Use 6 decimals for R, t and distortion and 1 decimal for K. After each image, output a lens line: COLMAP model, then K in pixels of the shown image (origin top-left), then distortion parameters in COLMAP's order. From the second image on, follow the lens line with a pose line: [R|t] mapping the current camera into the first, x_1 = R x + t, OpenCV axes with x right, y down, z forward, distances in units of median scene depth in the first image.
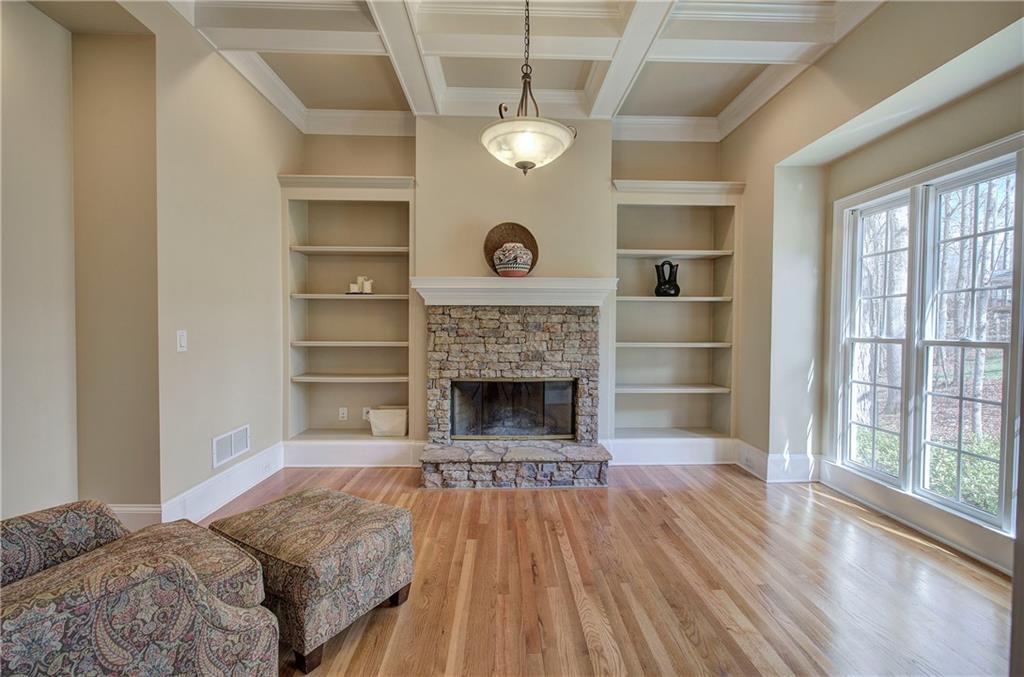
lens RADIAL K [[441.7, 0, 511.6], [0, 441.7, 339.0], [0, 0, 1]] dist [0.000375, 0.000012]
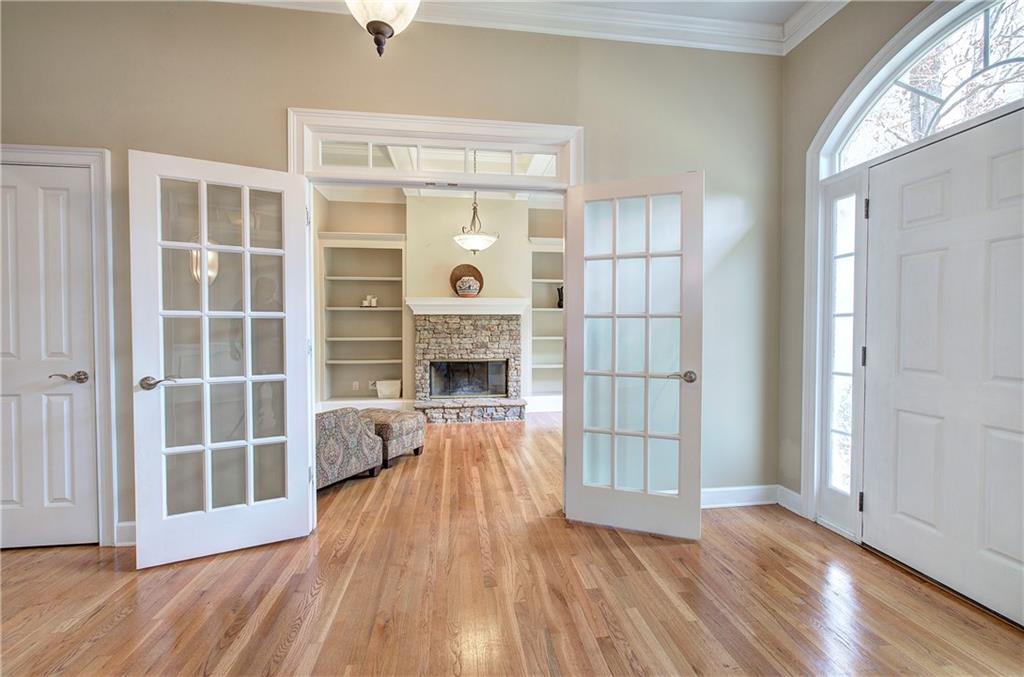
lens RADIAL K [[433.3, 0, 510.6], [0, 433.3, 338.0], [0, 0, 1]] dist [-0.003168, 0.000108]
pose [[0.994163, -0.008602, 0.107547, -0.013680], [0.008688, 0.999962, -0.000332, 0.012892], [-0.107540, 0.001265, 0.994200, -0.607519]]
